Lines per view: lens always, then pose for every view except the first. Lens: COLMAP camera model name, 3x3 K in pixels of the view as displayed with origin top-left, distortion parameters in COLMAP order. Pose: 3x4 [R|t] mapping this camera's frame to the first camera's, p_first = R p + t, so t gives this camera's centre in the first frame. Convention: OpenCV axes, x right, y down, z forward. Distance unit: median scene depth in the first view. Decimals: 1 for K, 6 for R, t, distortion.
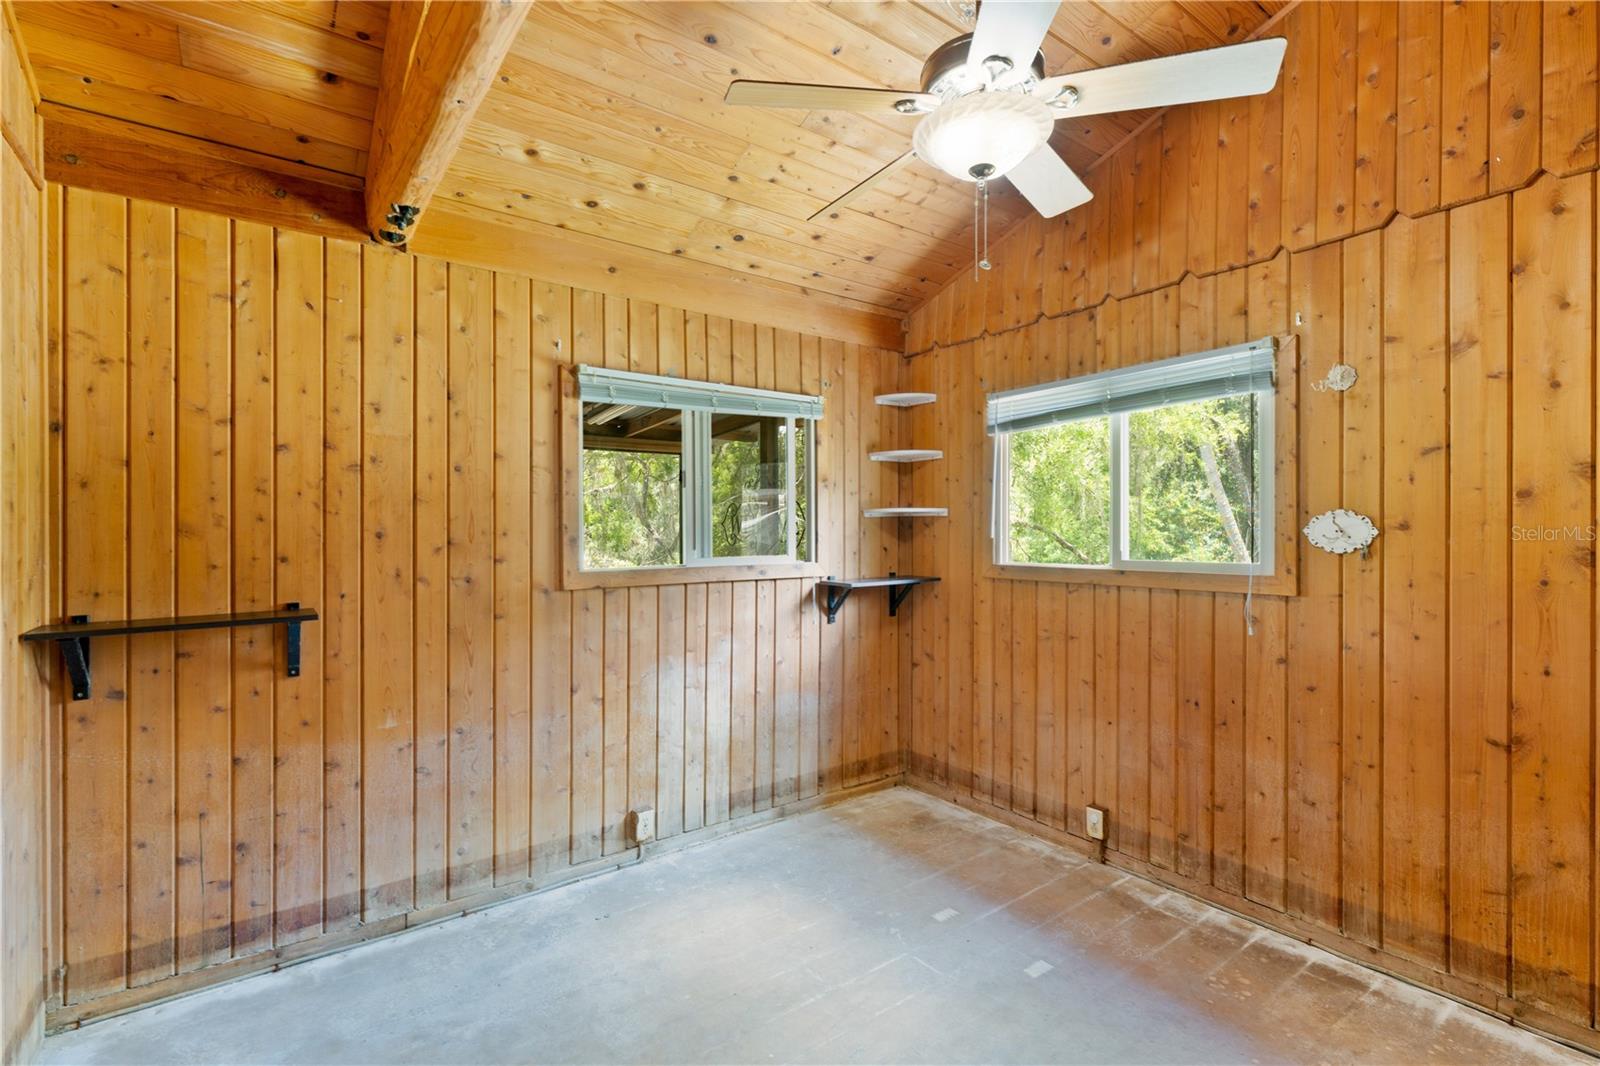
lens RADIAL K [[714.0, 0, 800.0], [0, 714.0, 533.0], [0, 0, 1]] dist [0.000199, -0.000193]
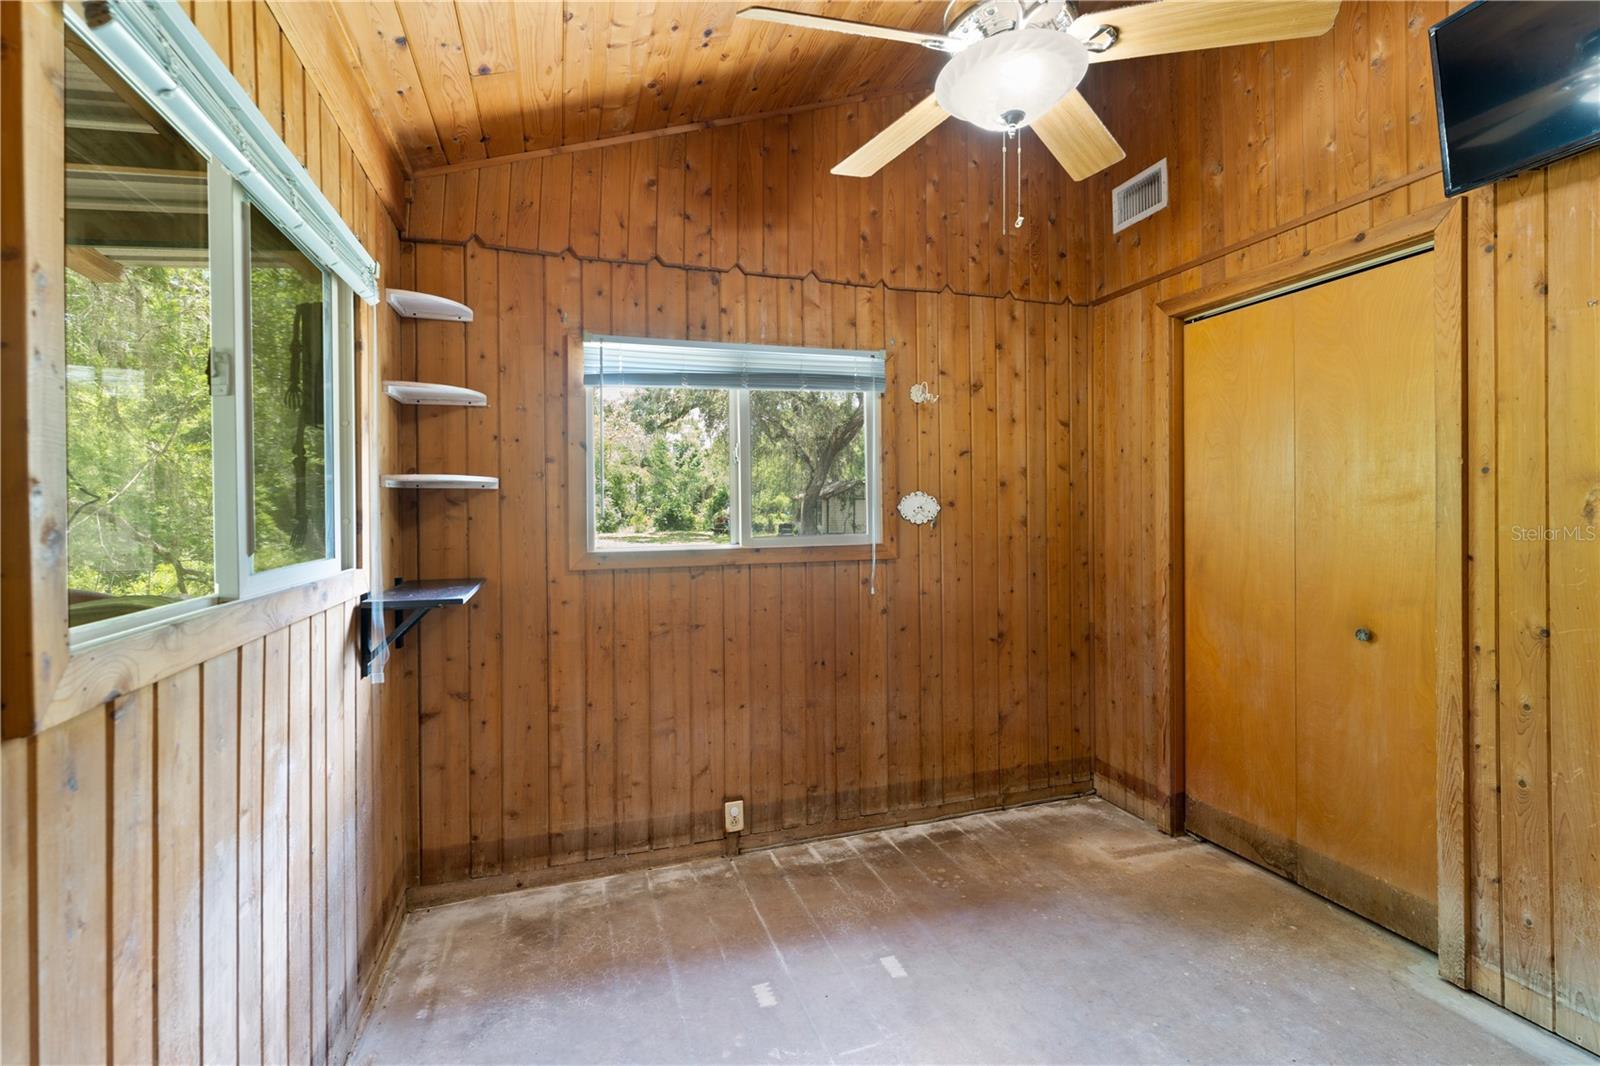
lens RADIAL K [[708.3, 0, 794.9], [0, 708.3, 515.5], [0, 0, 1]] dist [-0.000418, -0.000047]
pose [[0.316177, -0.006506, 0.948678, -0.486322], [0.012120, 0.999923, 0.002818, 0.004740], [-0.948623, 0.010607, 0.316231, 0.666369]]
